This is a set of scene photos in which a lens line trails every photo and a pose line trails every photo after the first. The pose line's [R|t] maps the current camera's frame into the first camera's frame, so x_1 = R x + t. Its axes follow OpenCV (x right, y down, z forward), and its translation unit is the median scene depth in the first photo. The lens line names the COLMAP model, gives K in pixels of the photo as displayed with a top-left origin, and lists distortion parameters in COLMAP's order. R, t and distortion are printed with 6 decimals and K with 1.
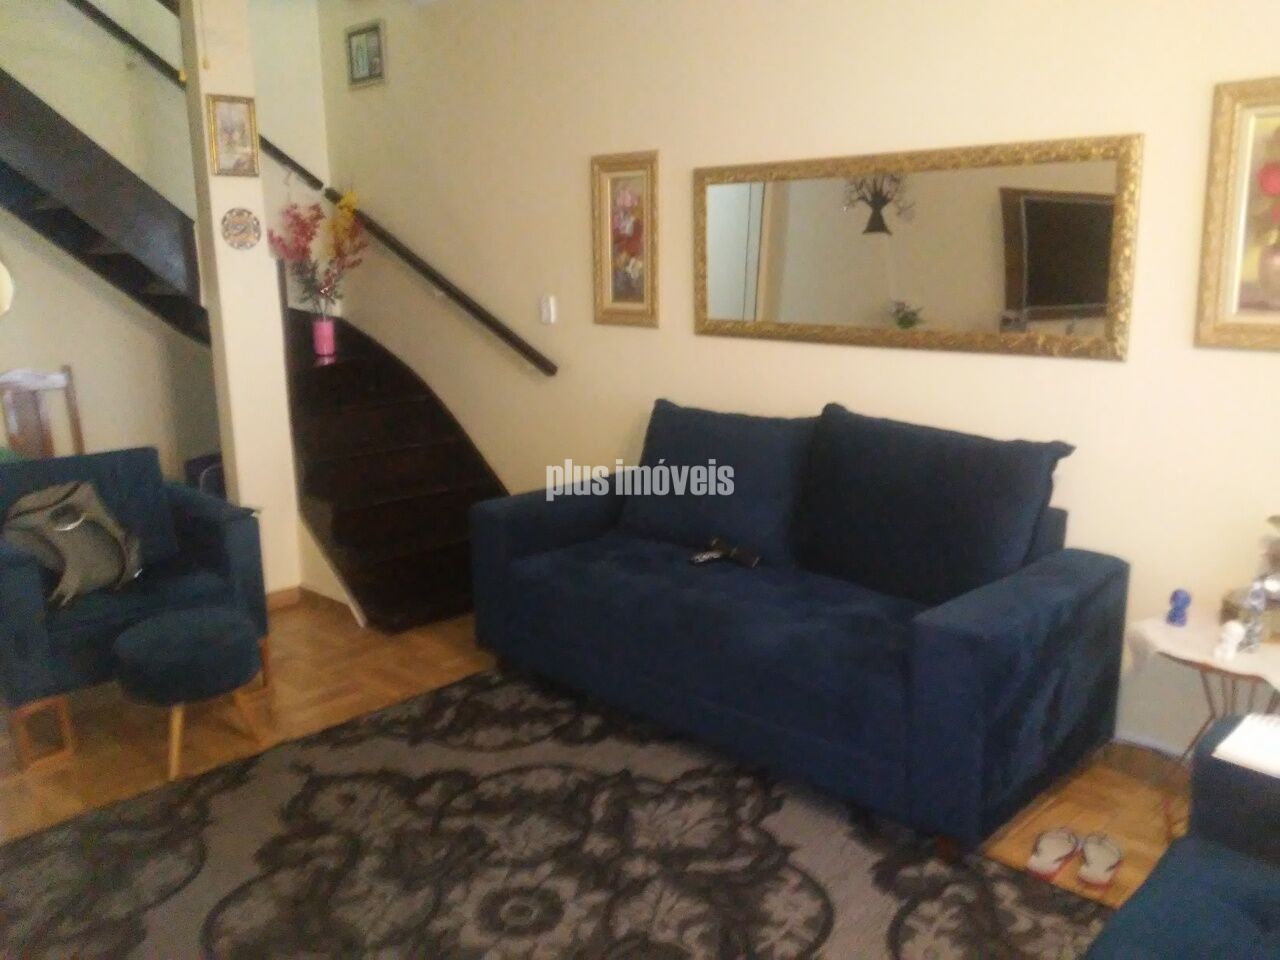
lens RADIAL K [[1081.5, 0, 646.5], [0, 1081.5, 479.7], [0, 0, 1]] dist [0.053345, -0.122696]
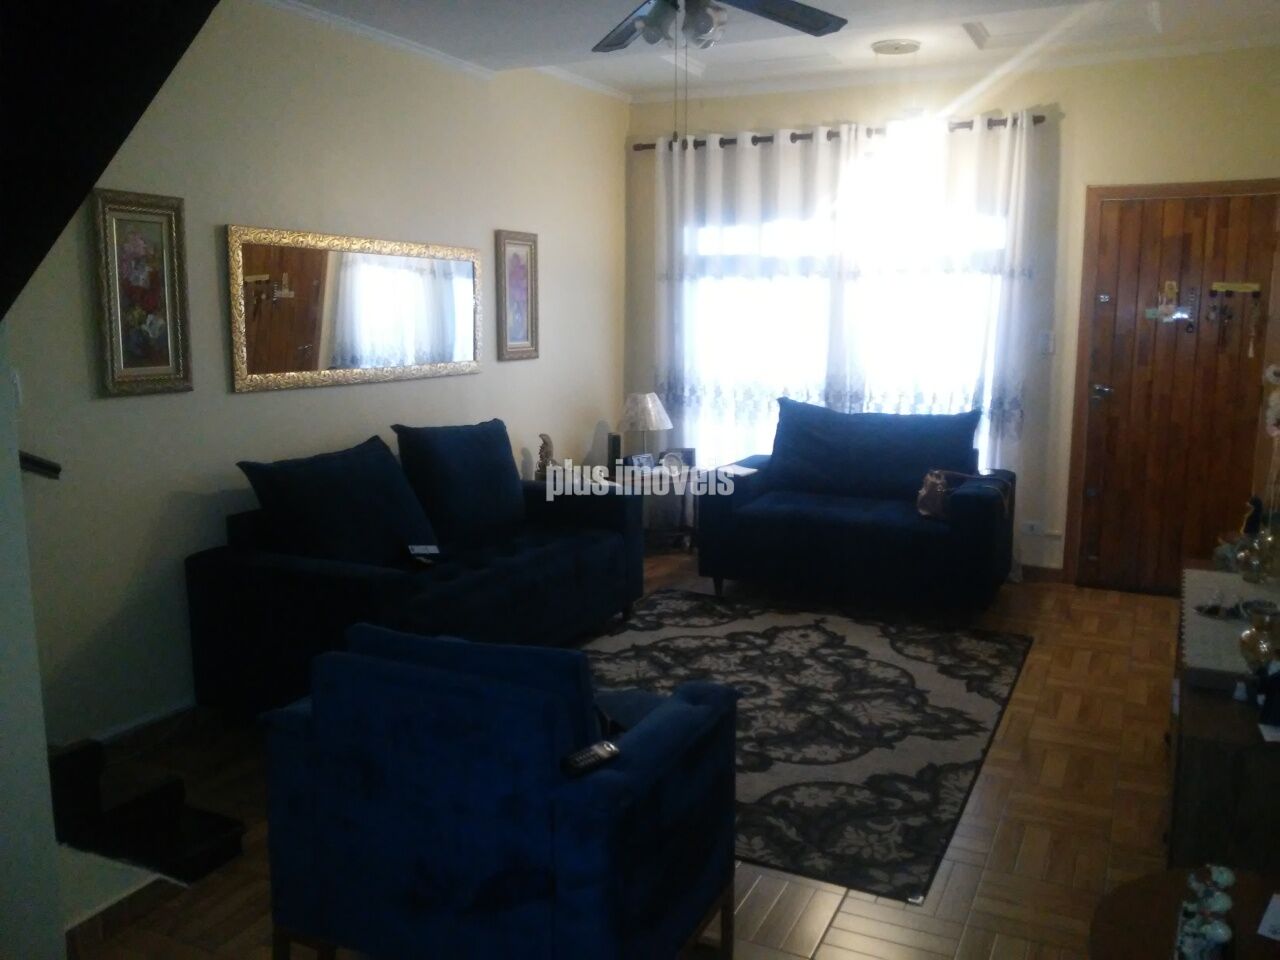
lens RADIAL K [[1081.5, 0, 644.7], [0, 1081.5, 479.6], [0, 0, 1]] dist [0.053345, -0.122696]
pose [[-0.325327, -0.122528, 0.937629, -0.953290], [0.214170, 0.956254, 0.199272, -0.167046], [-0.921028, 0.265641, -0.284854, 0.917032]]
